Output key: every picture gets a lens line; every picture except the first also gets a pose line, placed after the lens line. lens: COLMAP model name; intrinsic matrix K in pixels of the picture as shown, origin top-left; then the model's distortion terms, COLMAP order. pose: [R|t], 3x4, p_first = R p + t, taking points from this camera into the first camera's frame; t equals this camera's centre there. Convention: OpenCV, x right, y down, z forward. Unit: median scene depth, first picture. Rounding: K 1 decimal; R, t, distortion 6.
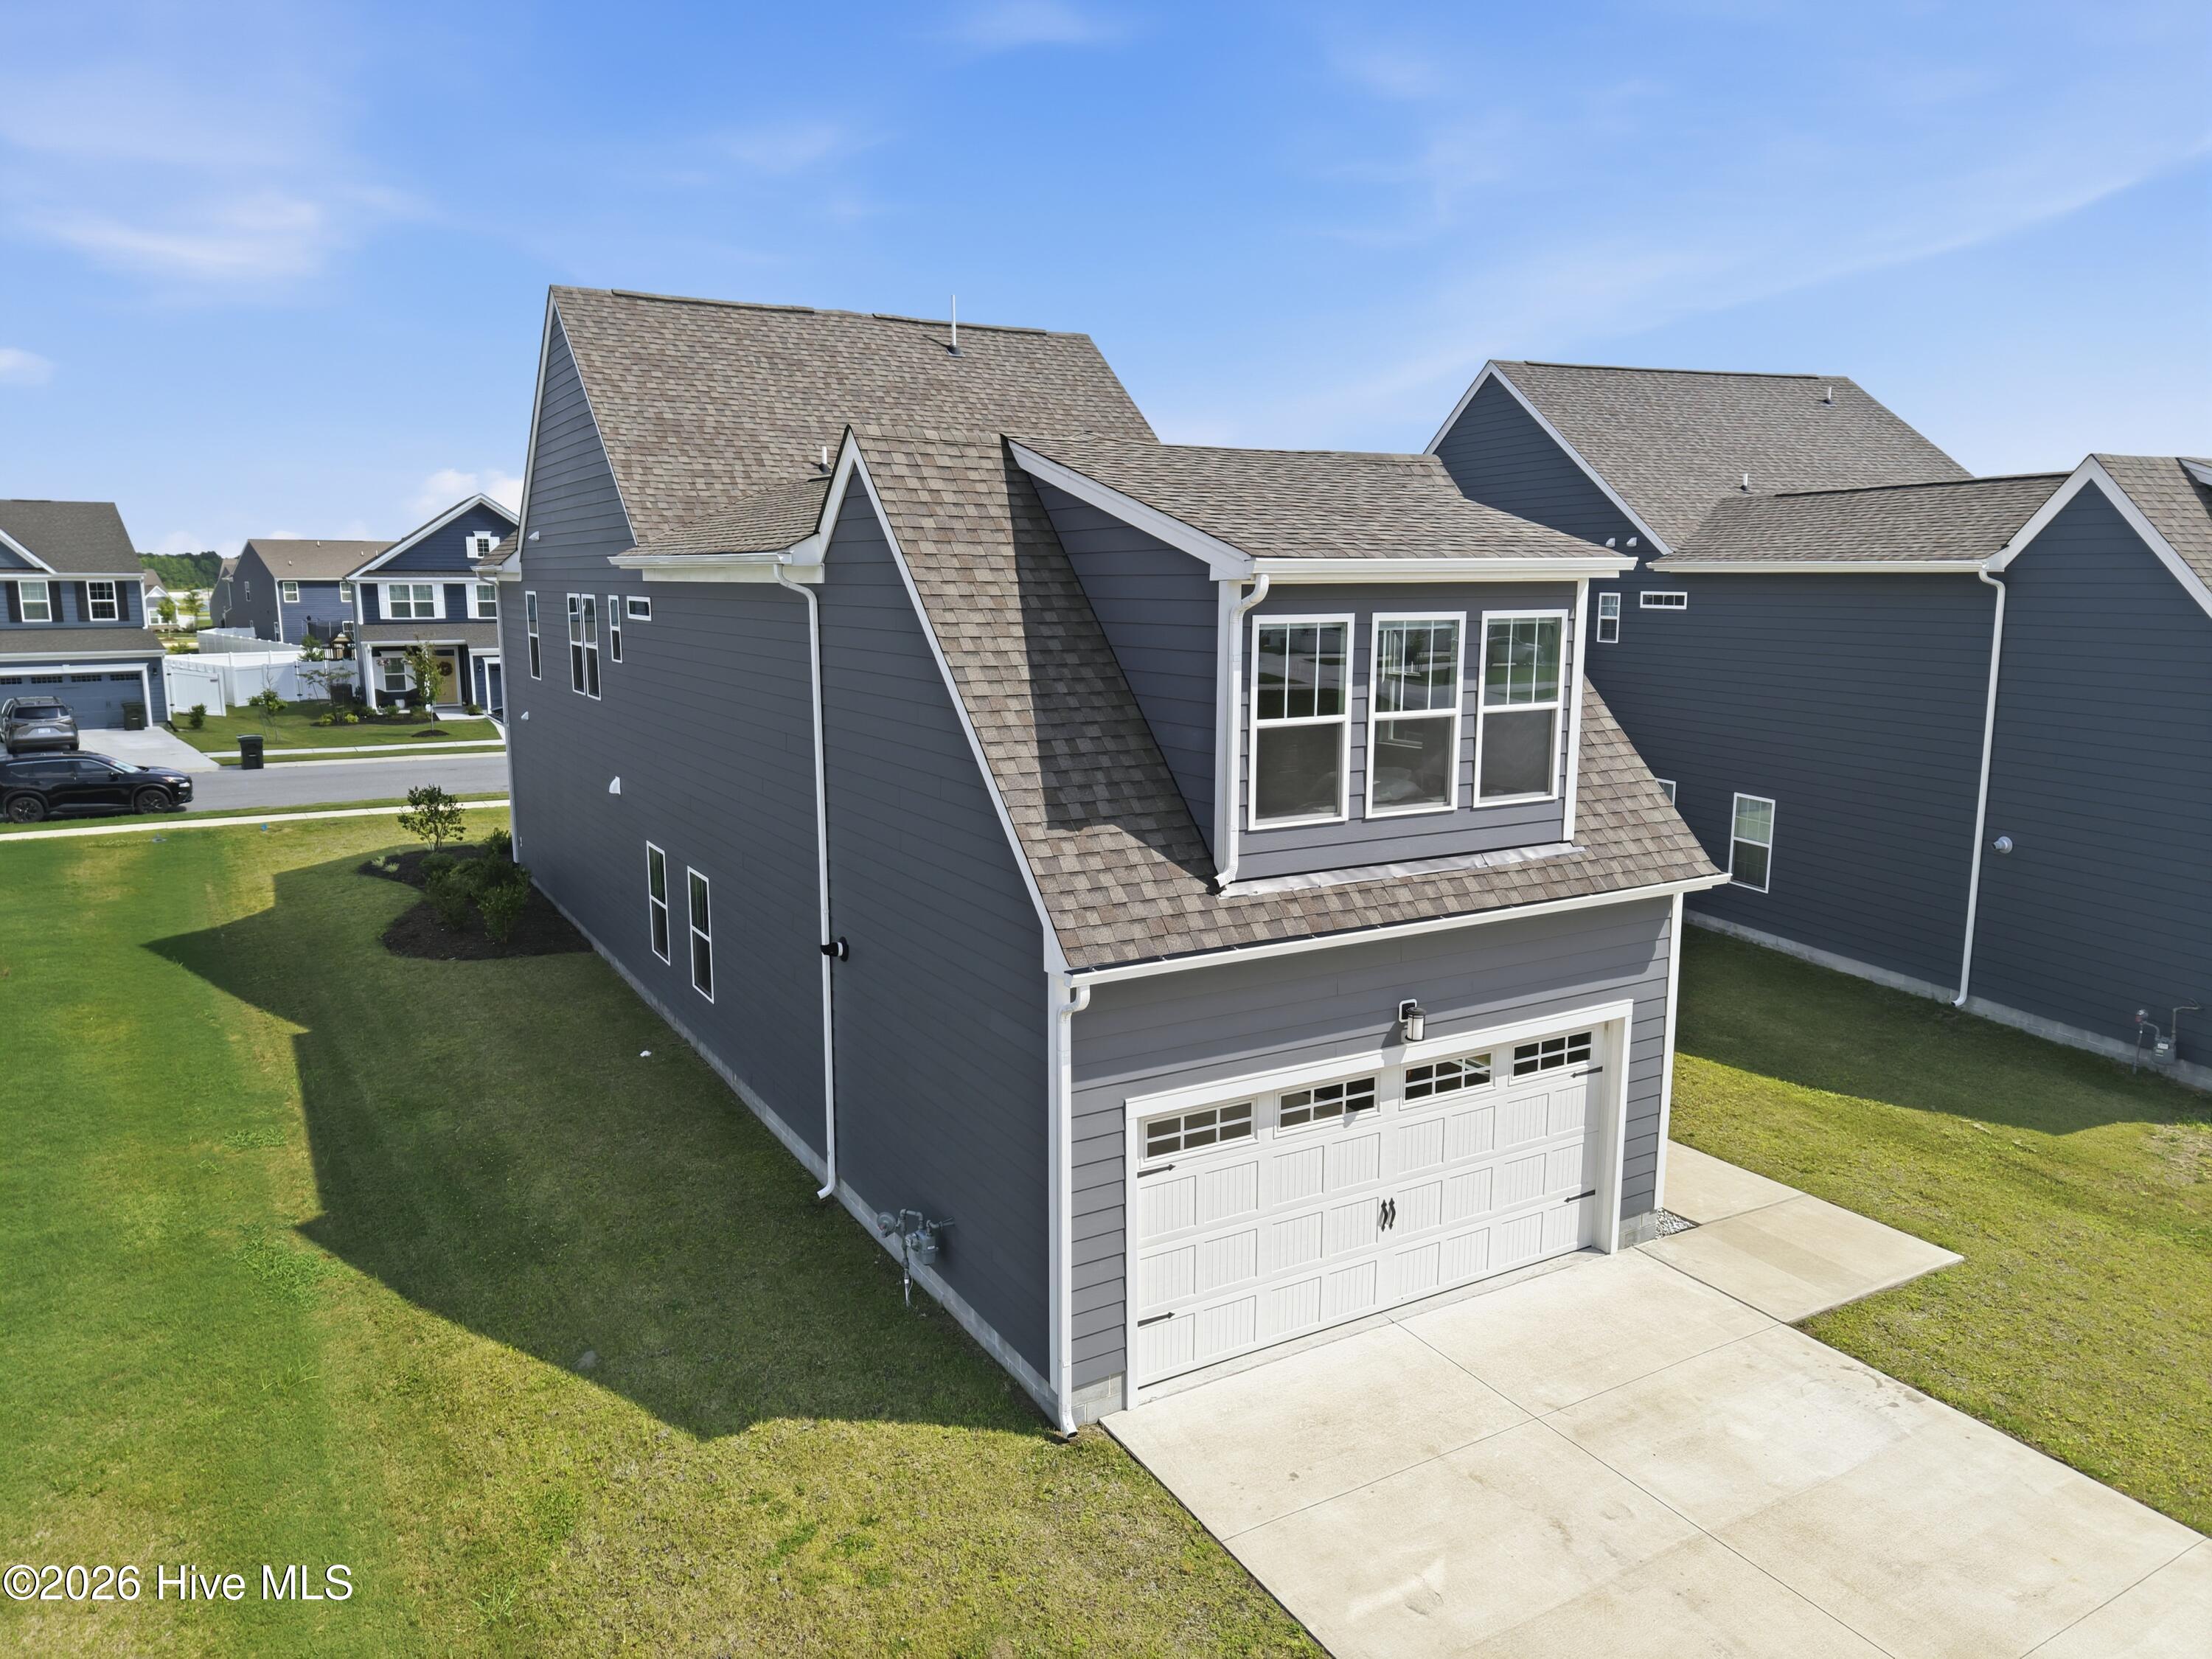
lens RADIAL K [[1488.7, 0, 1106.9], [0, 1488.7, 832.4], [0, 0, 1]] dist [0.001668, -0.001159]
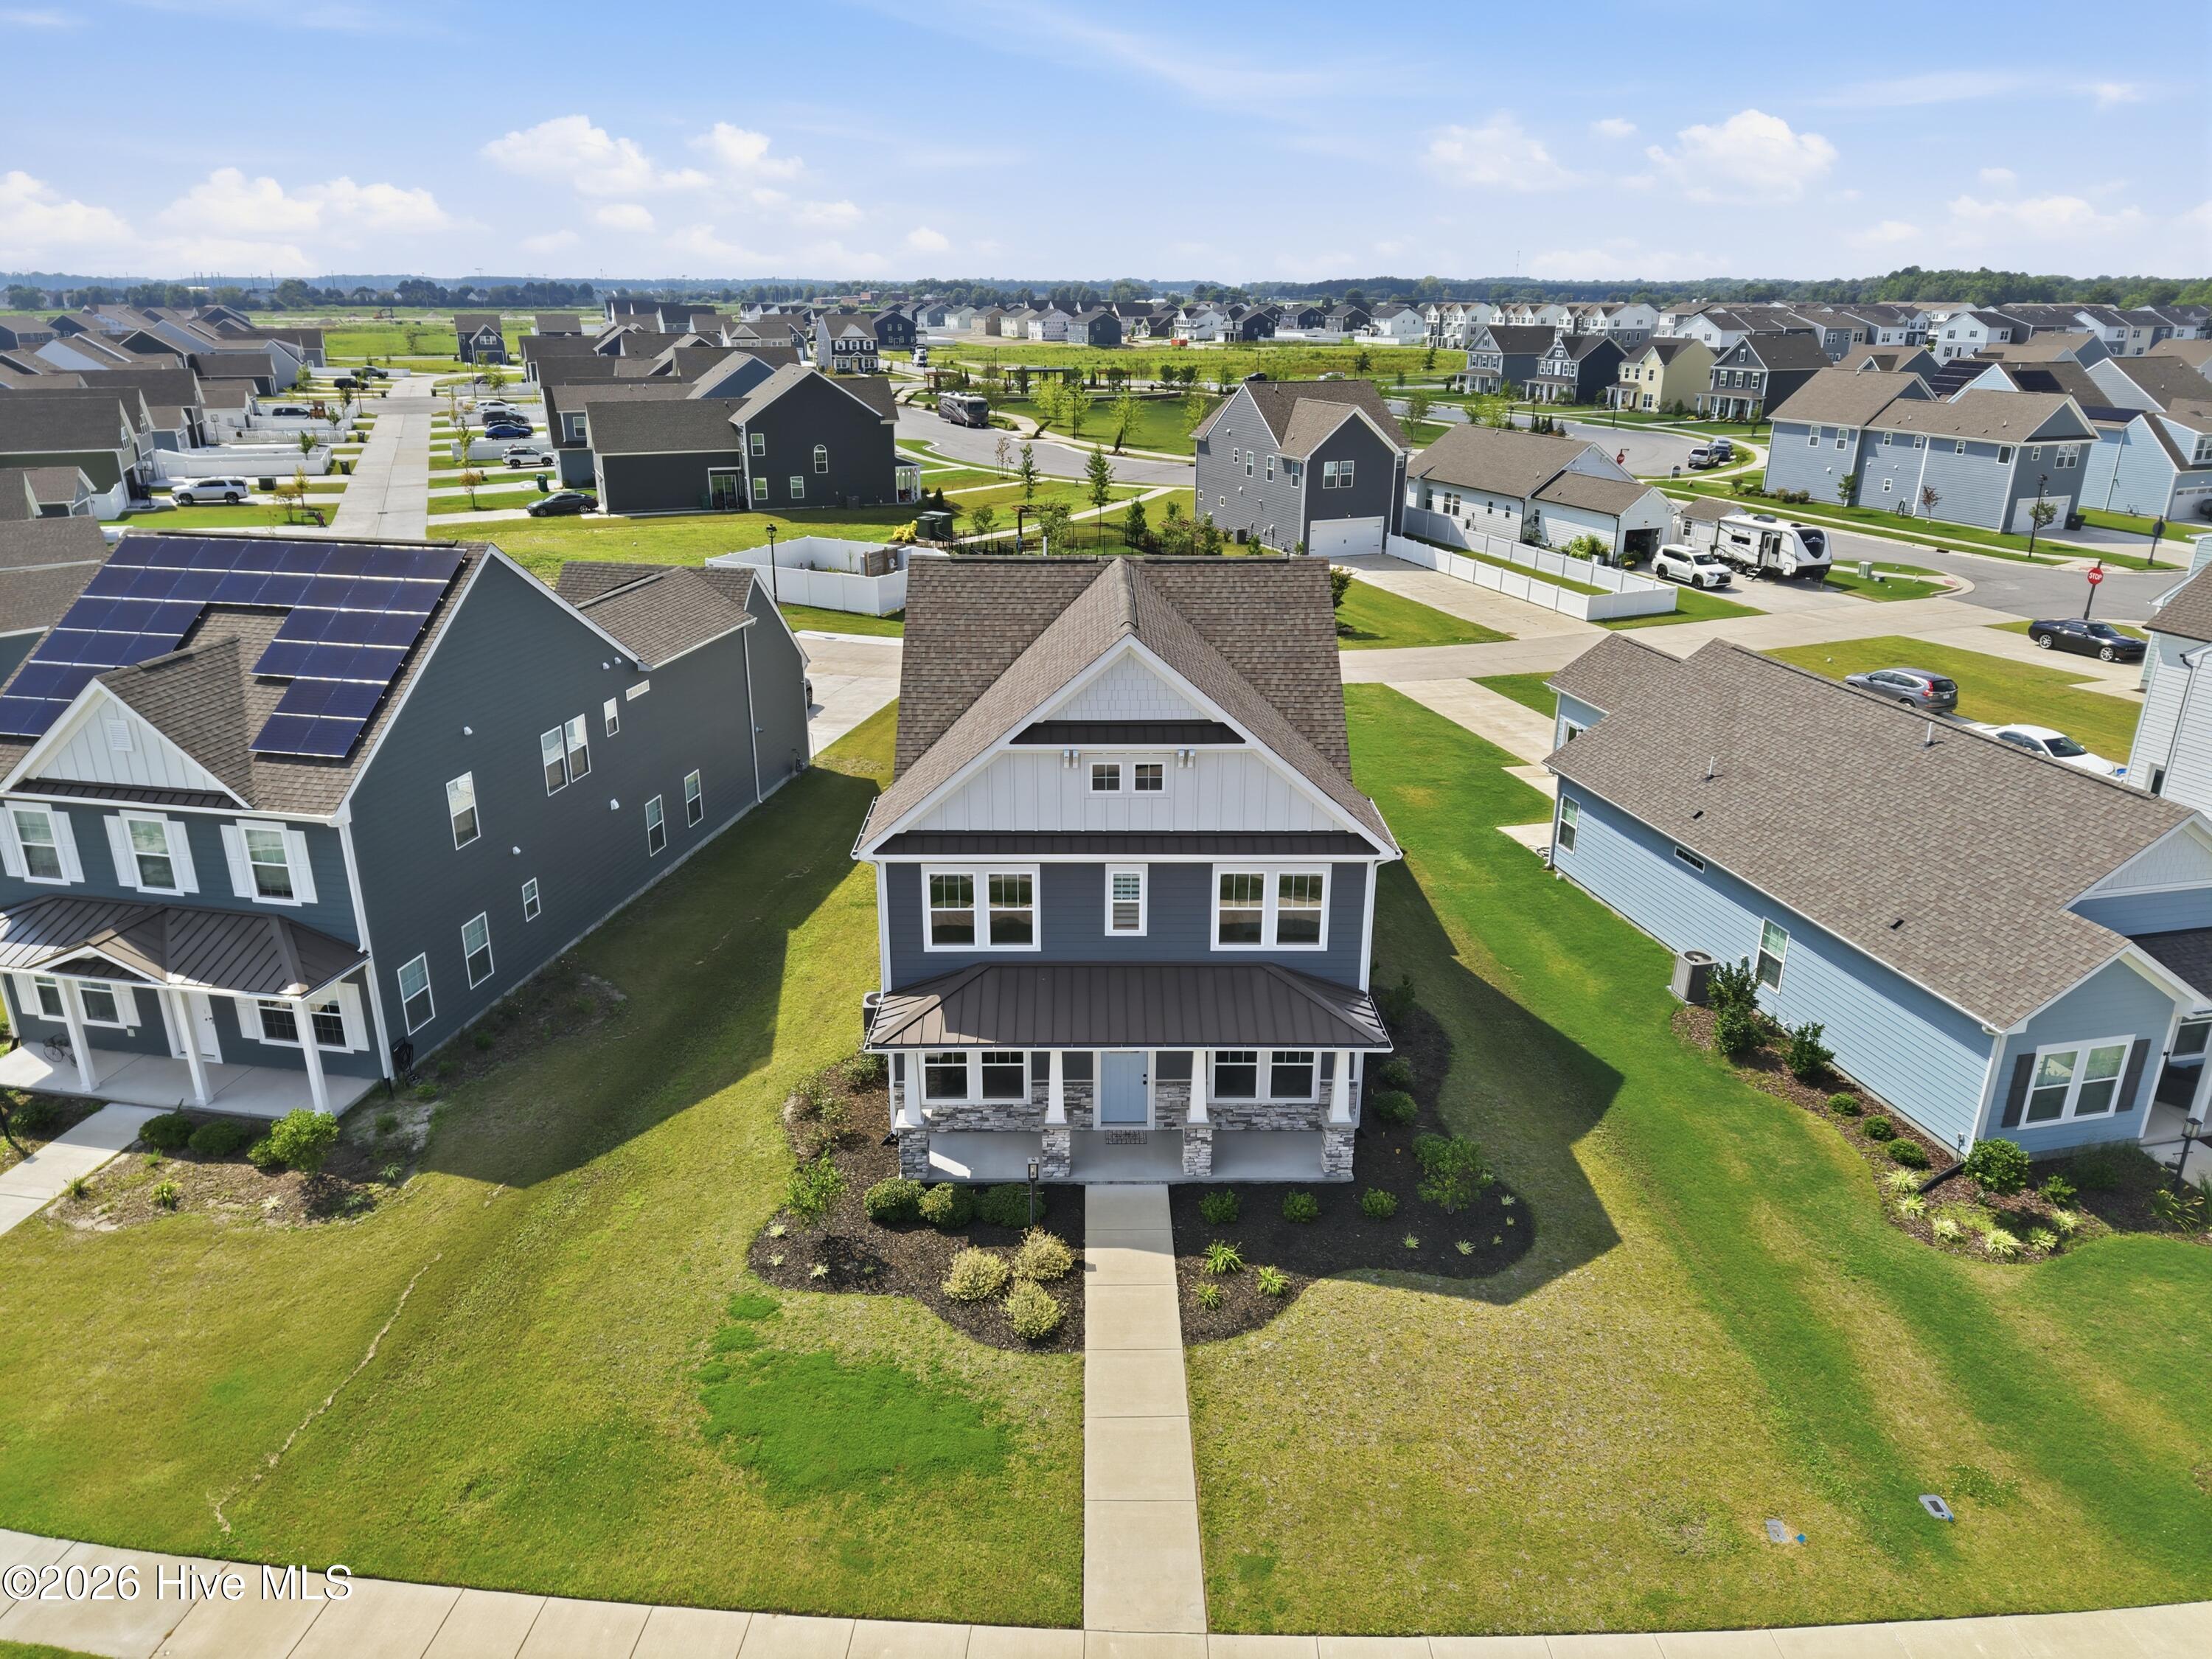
lens RADIAL K [[1482.6, 0, 1105.0], [0, 1482.6, 827.4], [0, 0, 1]] dist [0.023565, -0.028537]
pose [[-0.872580, -0.170012, 0.457930, -1.584534], [0.079113, 0.875912, 0.475941, -1.491712], [-0.482022, 0.451525, -0.750853, 4.094787]]
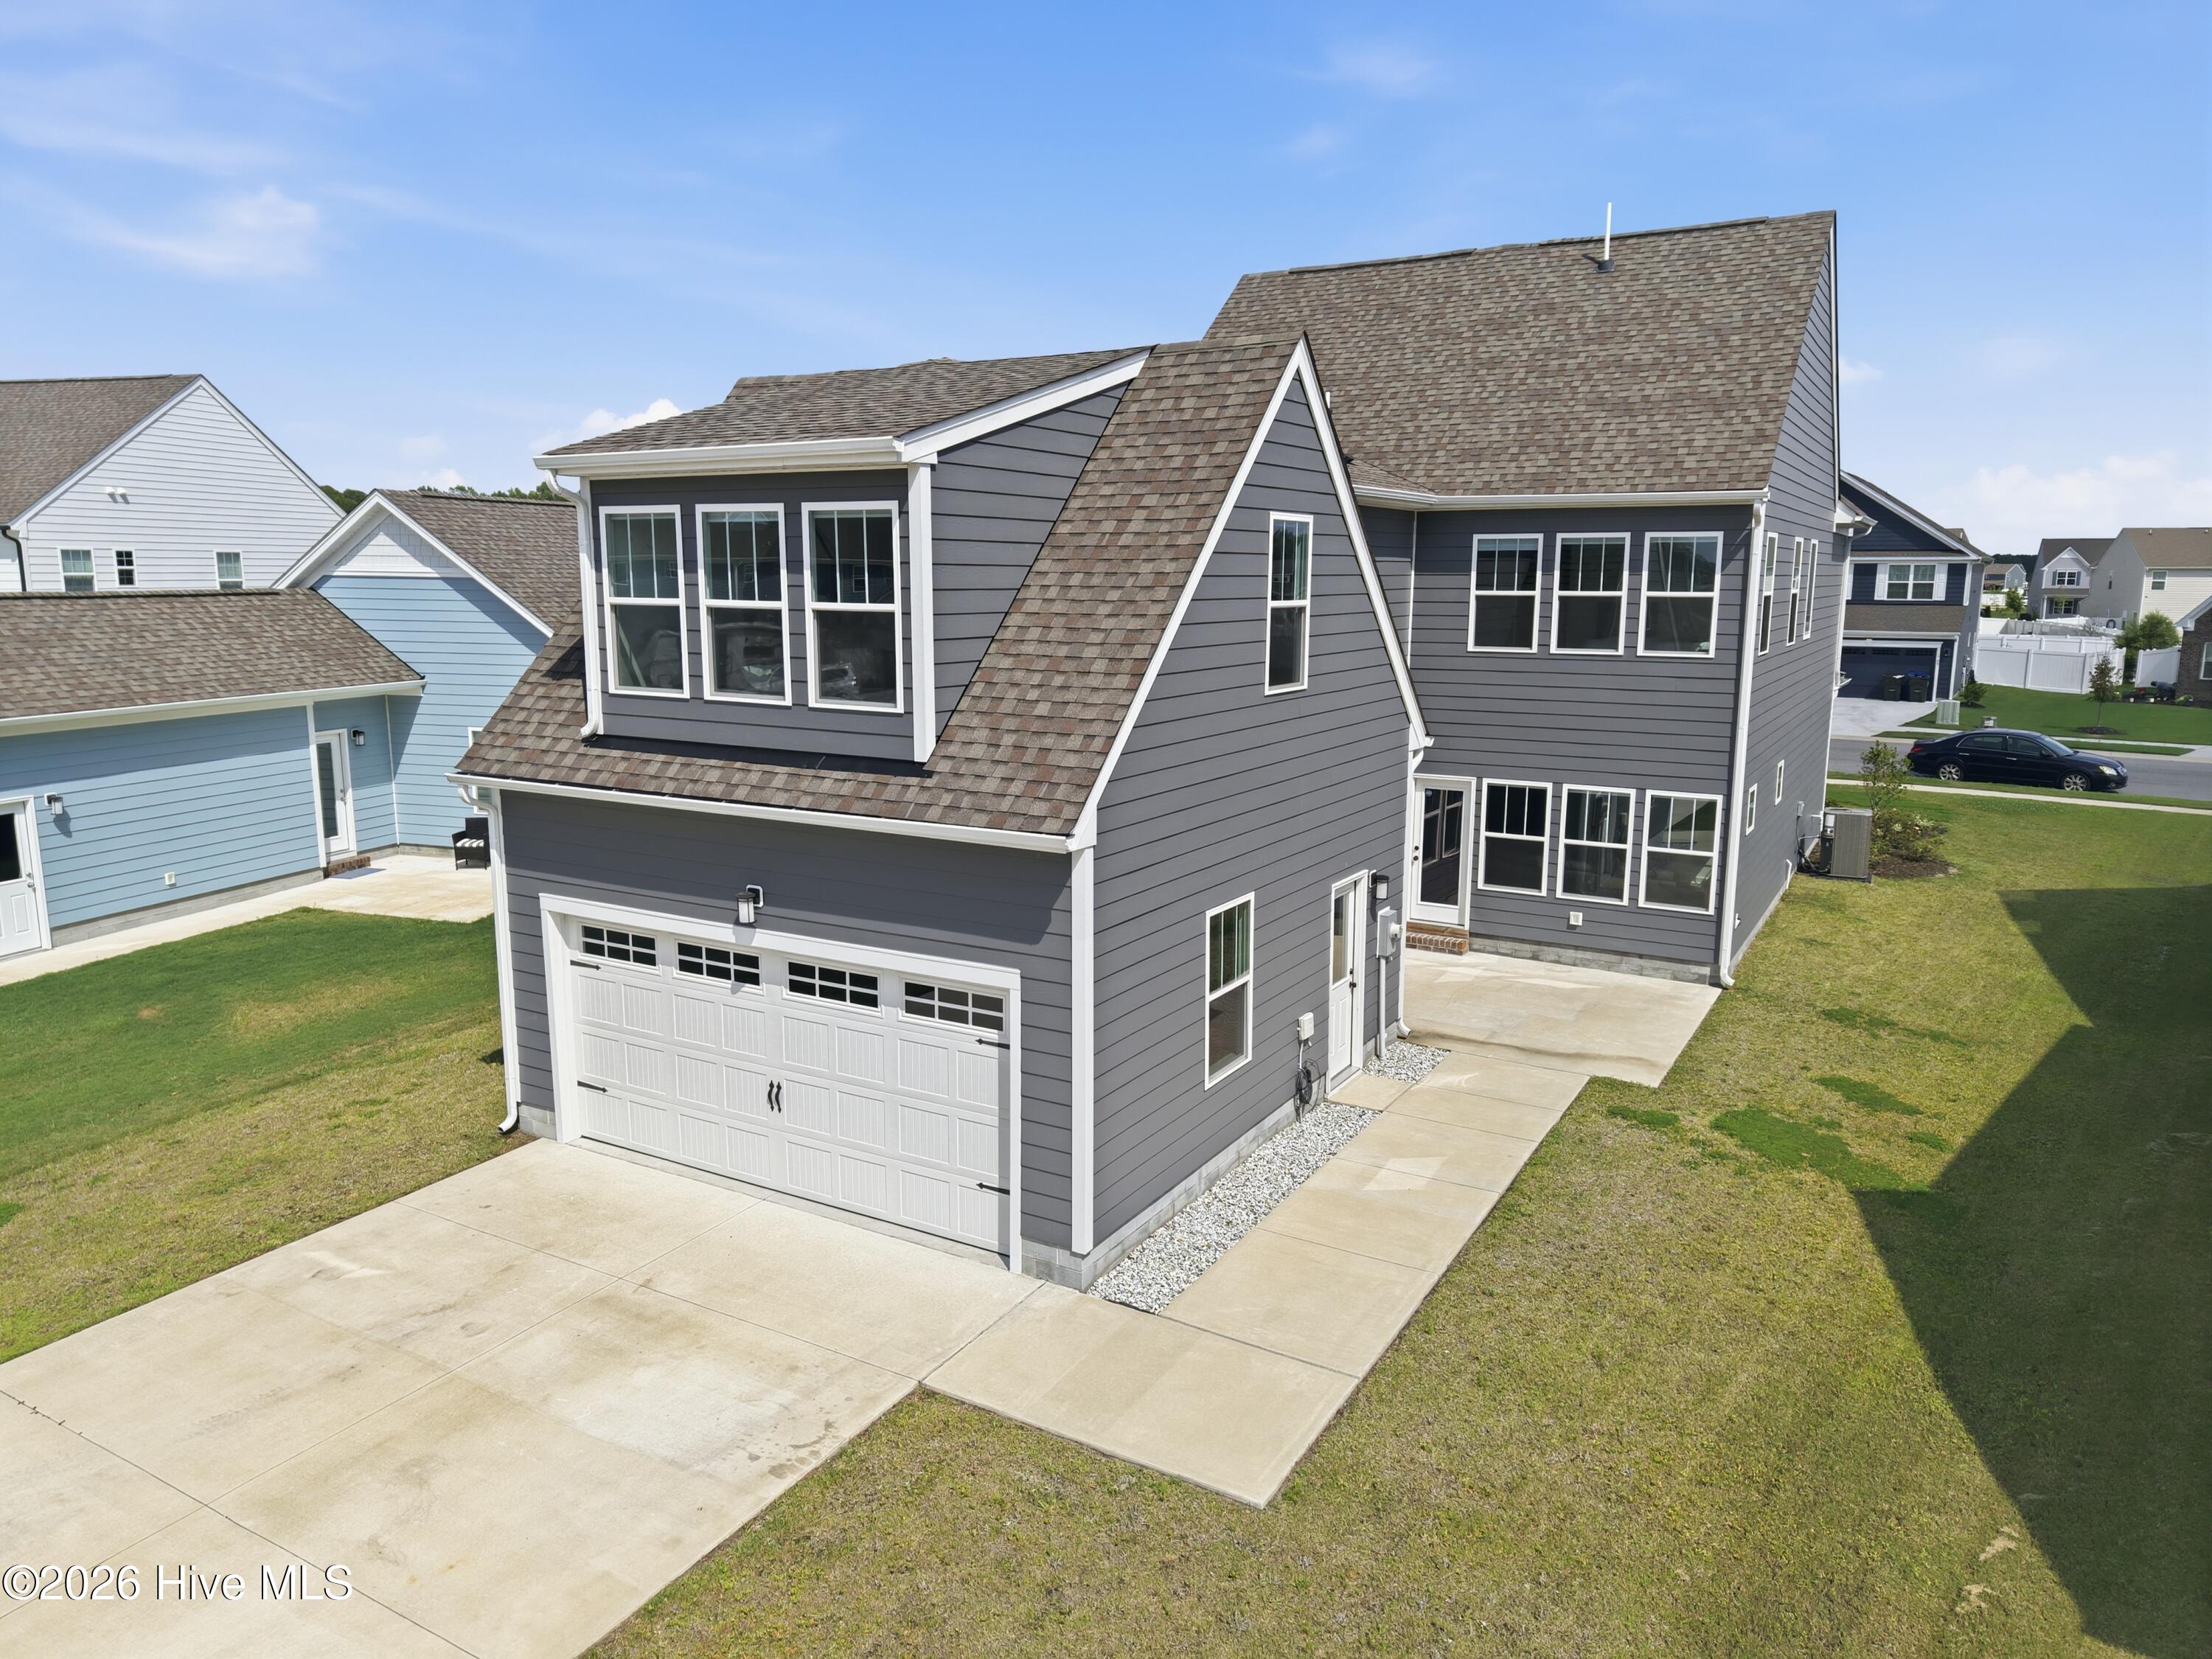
lens RADIAL K [[1482.6, 0, 1105.0], [0, 1482.6, 827.4], [0, 0, 1]] dist [0.023565, -0.028537]
pose [[0.489857, 0.149380, -0.858910, 1.103117], [-0.149440, 0.985016, 0.086084, -0.047377], [0.858899, 0.086187, 0.504840, 0.627387]]
